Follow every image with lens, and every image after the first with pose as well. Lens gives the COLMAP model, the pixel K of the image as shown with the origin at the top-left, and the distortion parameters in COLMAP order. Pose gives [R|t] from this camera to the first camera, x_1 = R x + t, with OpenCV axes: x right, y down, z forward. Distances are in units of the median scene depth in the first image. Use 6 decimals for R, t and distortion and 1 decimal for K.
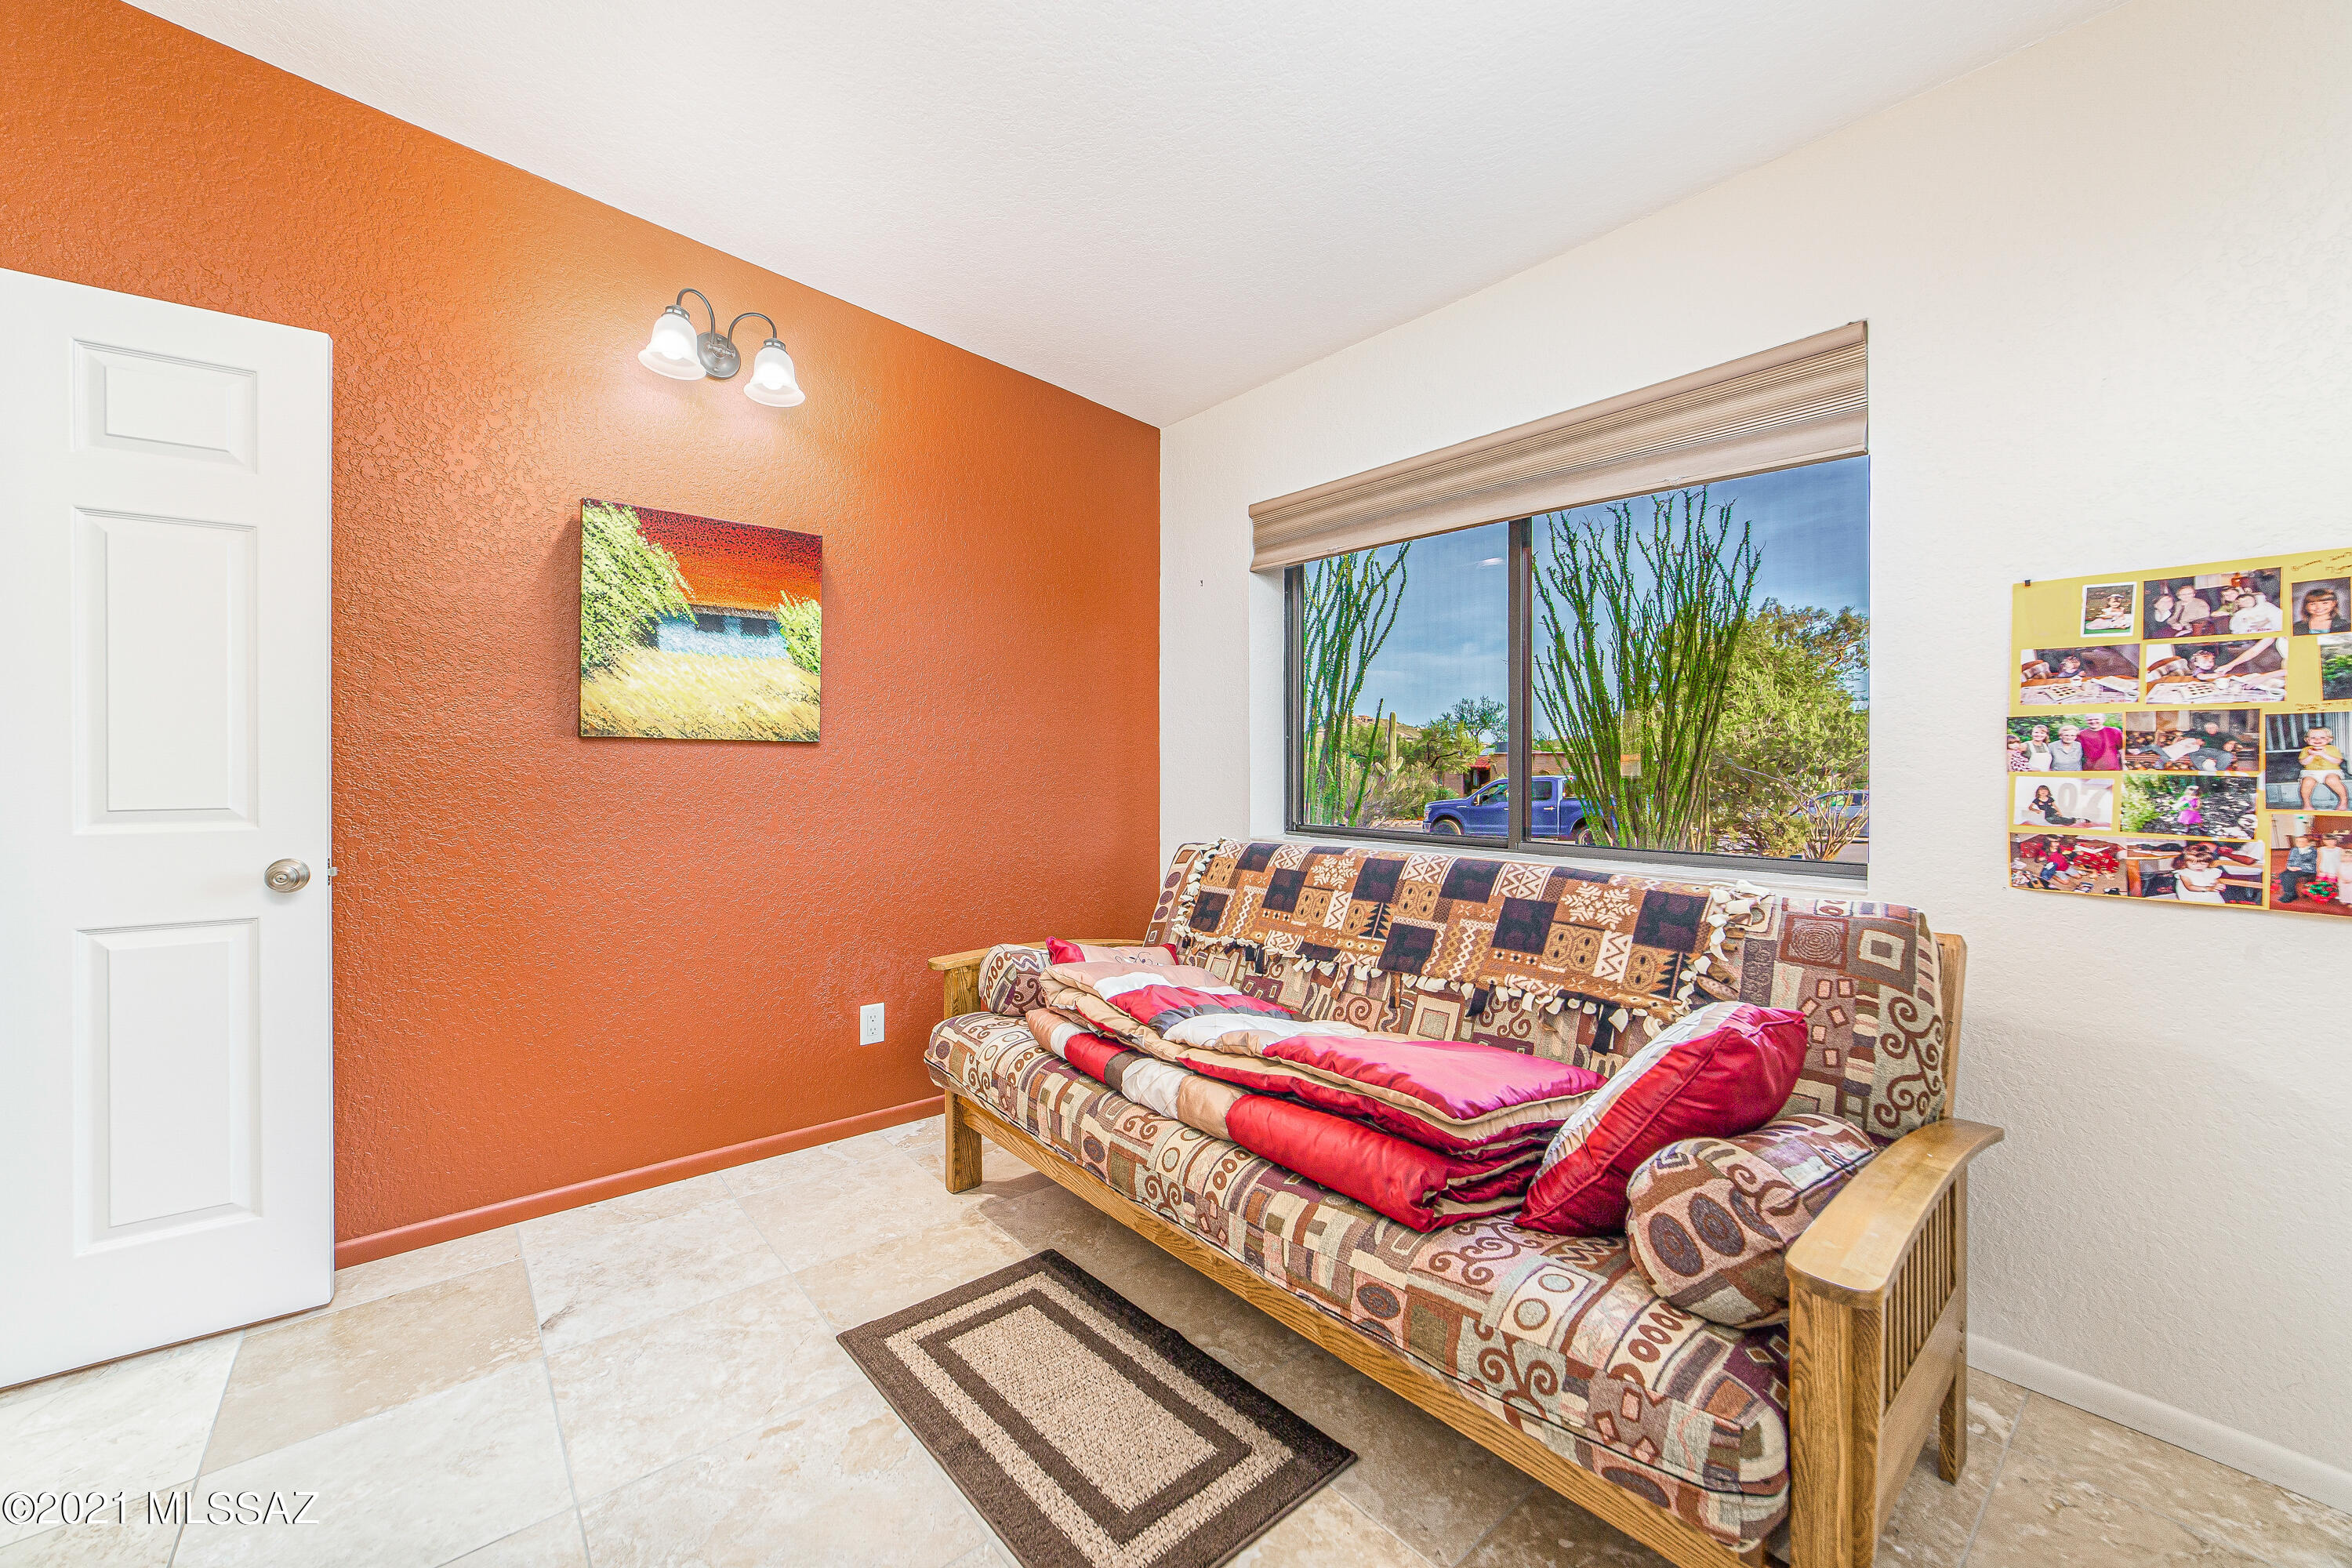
lens RADIAL K [[916.7, 0, 1160.7], [0, 916.7, 768.1], [0, 0, 1]] dist [-0.011396, 0.001393]
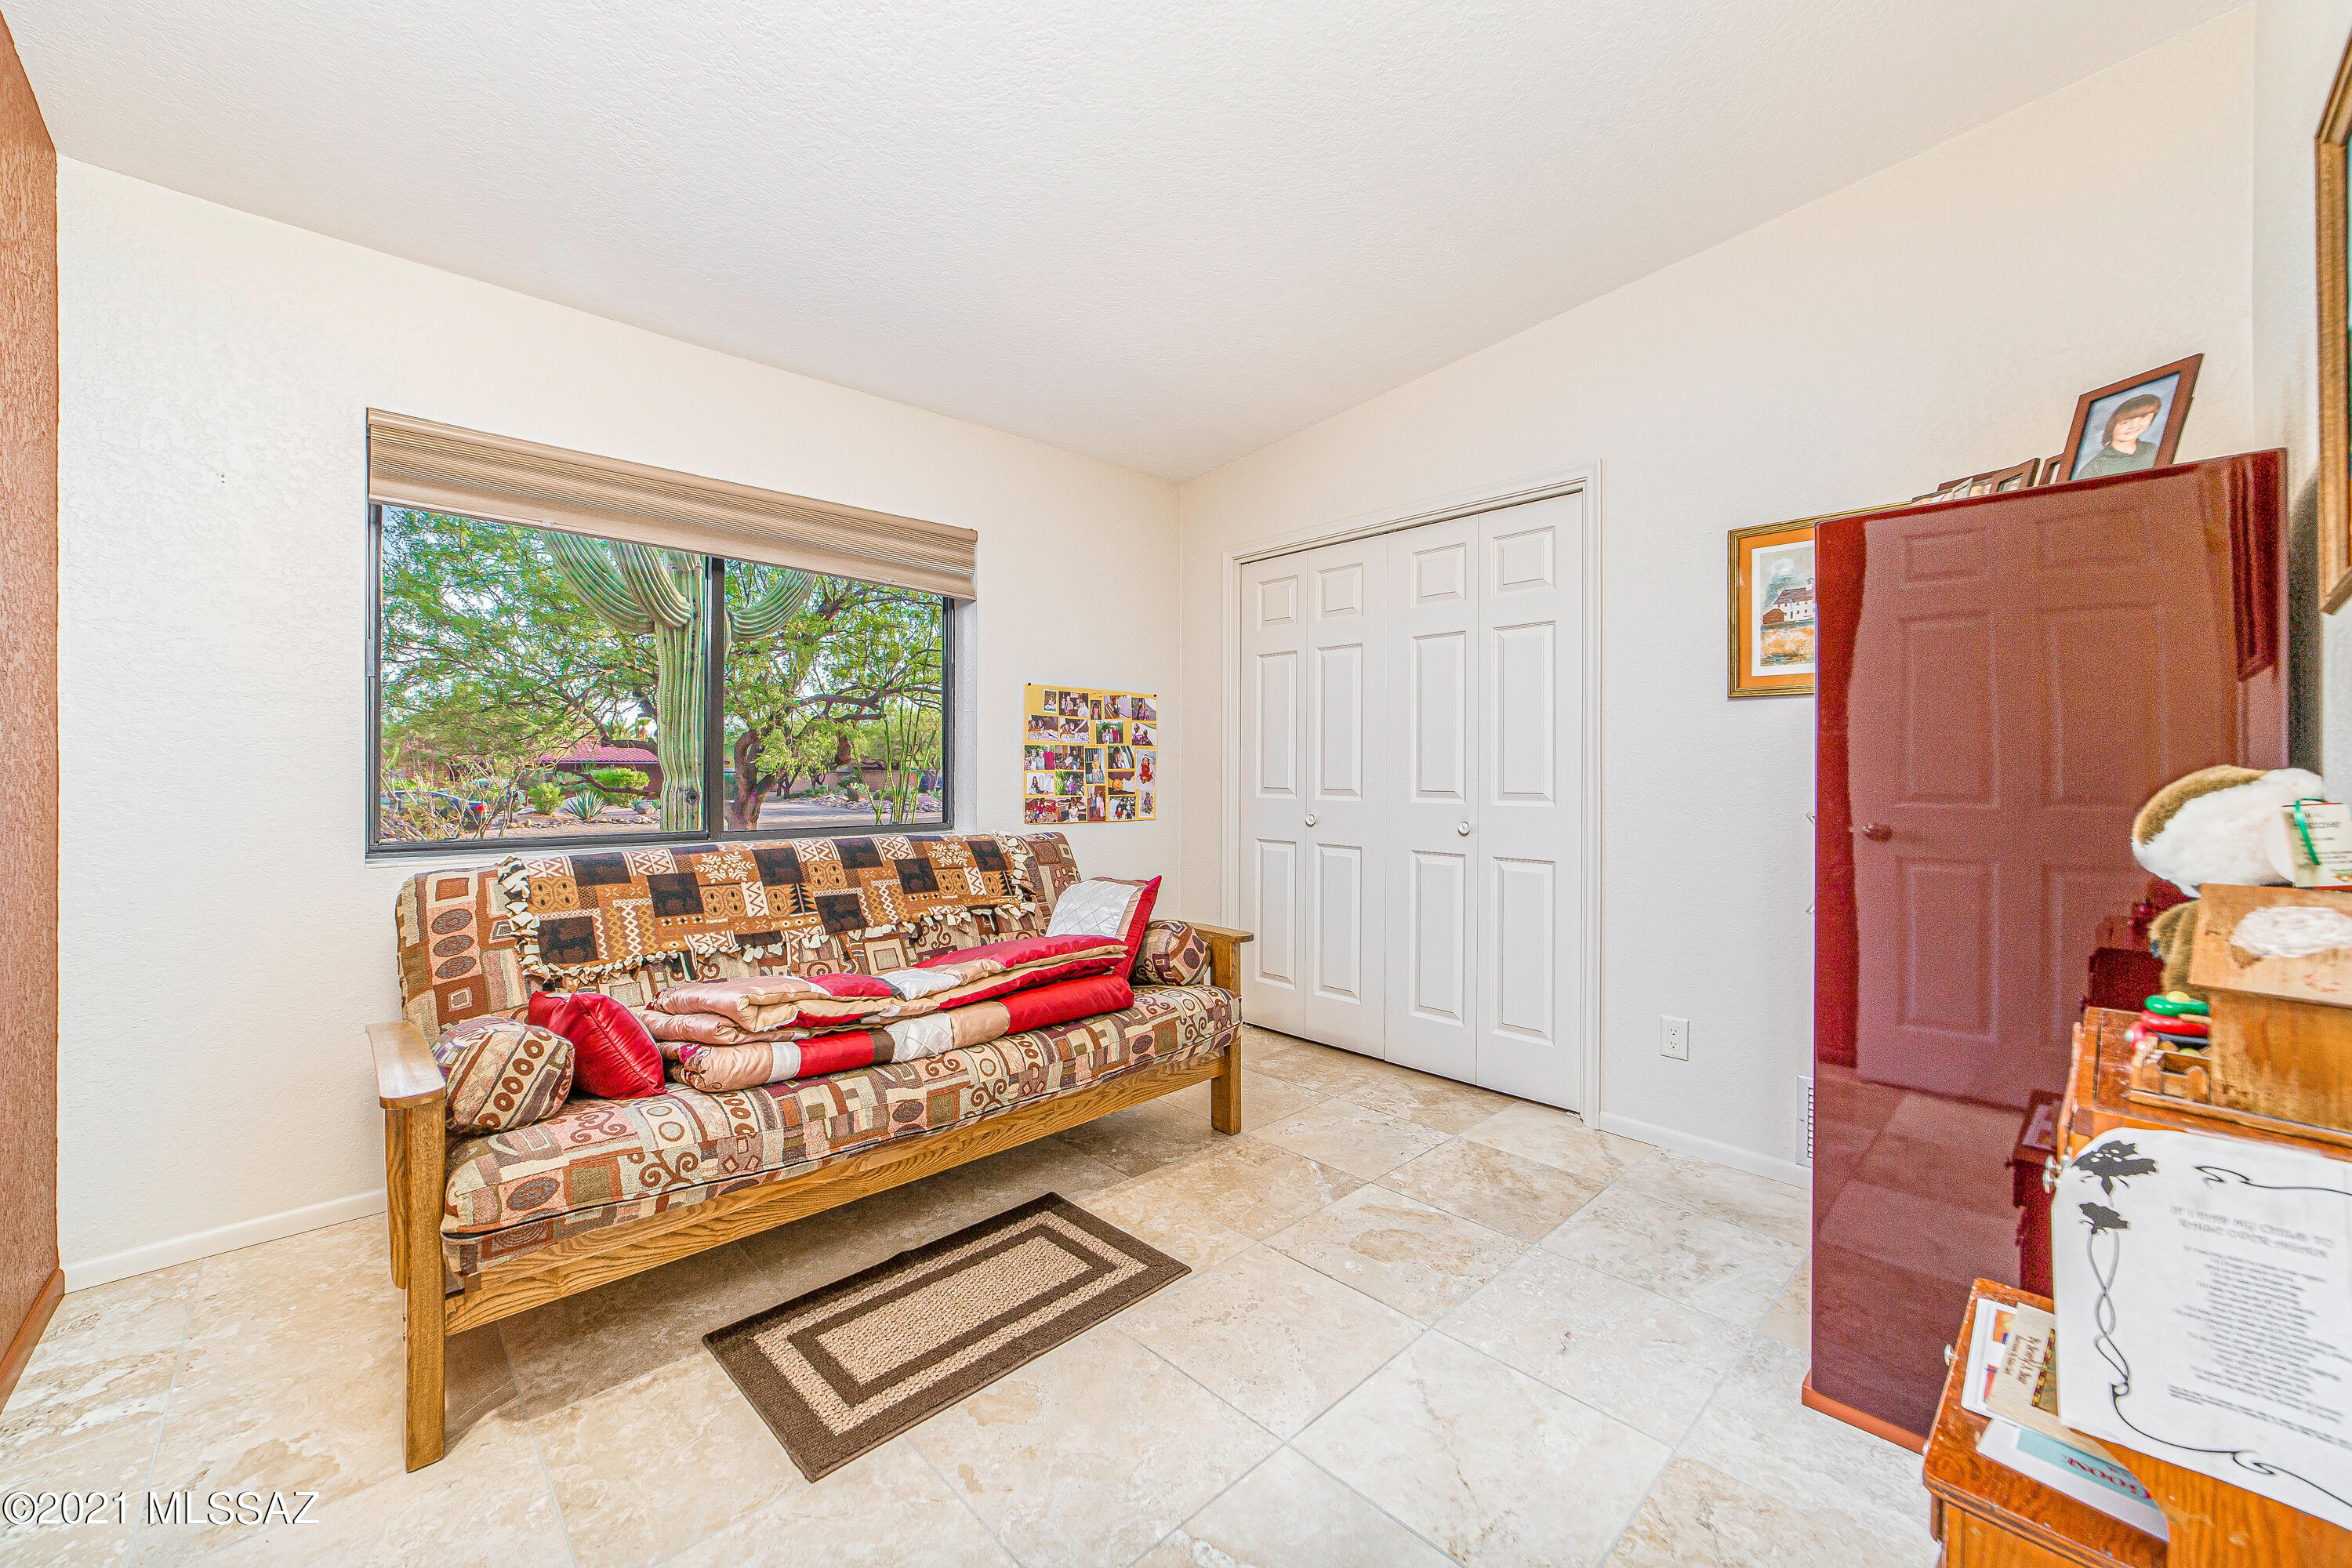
lens RADIAL K [[916.7, 0, 1166.4], [0, 916.7, 773.4], [0, 0, 1]] dist [-0.011396, 0.001393]
pose [[-0.064211, -0.002820, 0.997932, -1.315129], [0.002716, 0.999992, 0.003000, 0.006245], [-0.997933, 0.002903, -0.064203, 0.835086]]
